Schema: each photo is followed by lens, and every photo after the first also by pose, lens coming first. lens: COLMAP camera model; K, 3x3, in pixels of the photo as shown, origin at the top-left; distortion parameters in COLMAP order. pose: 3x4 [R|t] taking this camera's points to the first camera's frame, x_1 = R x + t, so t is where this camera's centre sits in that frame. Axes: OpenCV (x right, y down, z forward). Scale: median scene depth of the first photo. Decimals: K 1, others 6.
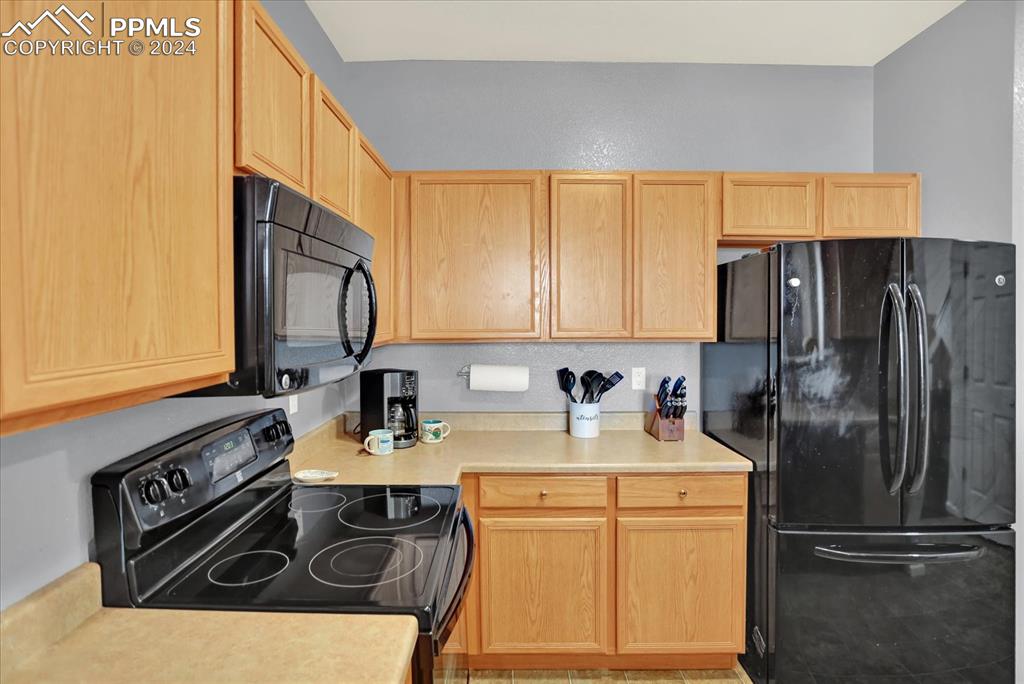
lens RADIAL K [[523.5, 0, 501.0], [0, 523.5, 321.6], [0, 0, 1]] dist [-0.017483, -0.000267]
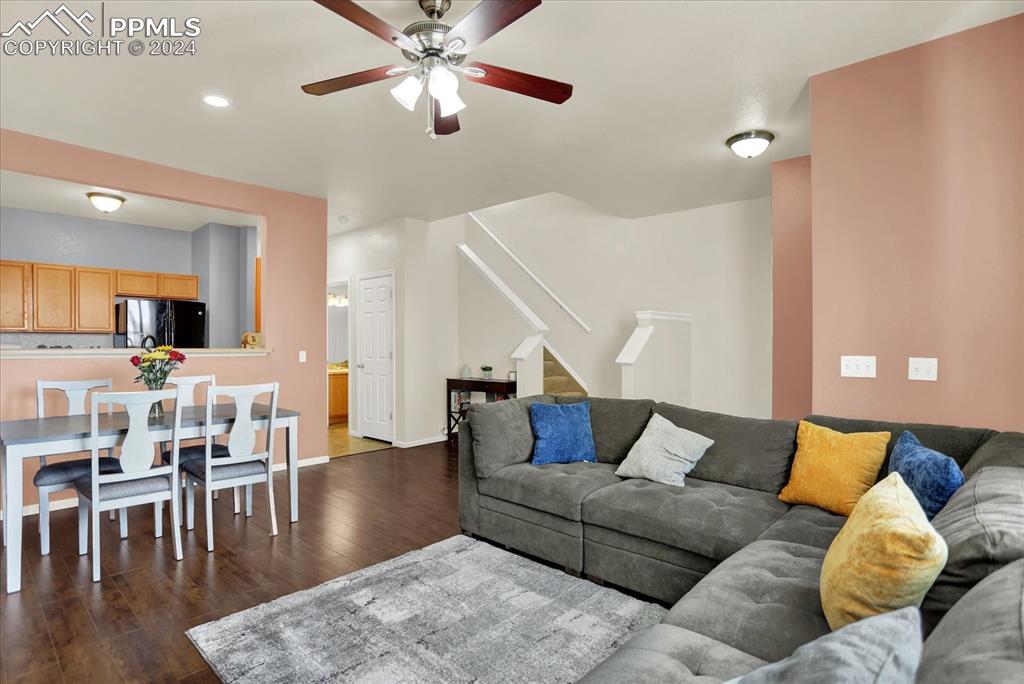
lens RADIAL K [[523.5, 0, 507.7], [0, 523.5, 342.9], [0, 0, 1]] dist [-0.017483, -0.000267]
pose [[0.684691, -0.001155, 0.728832, -0.146395], [0.004530, 0.999986, -0.002671, 0.107427], [-0.728819, 0.005131, 0.684687, -2.308556]]
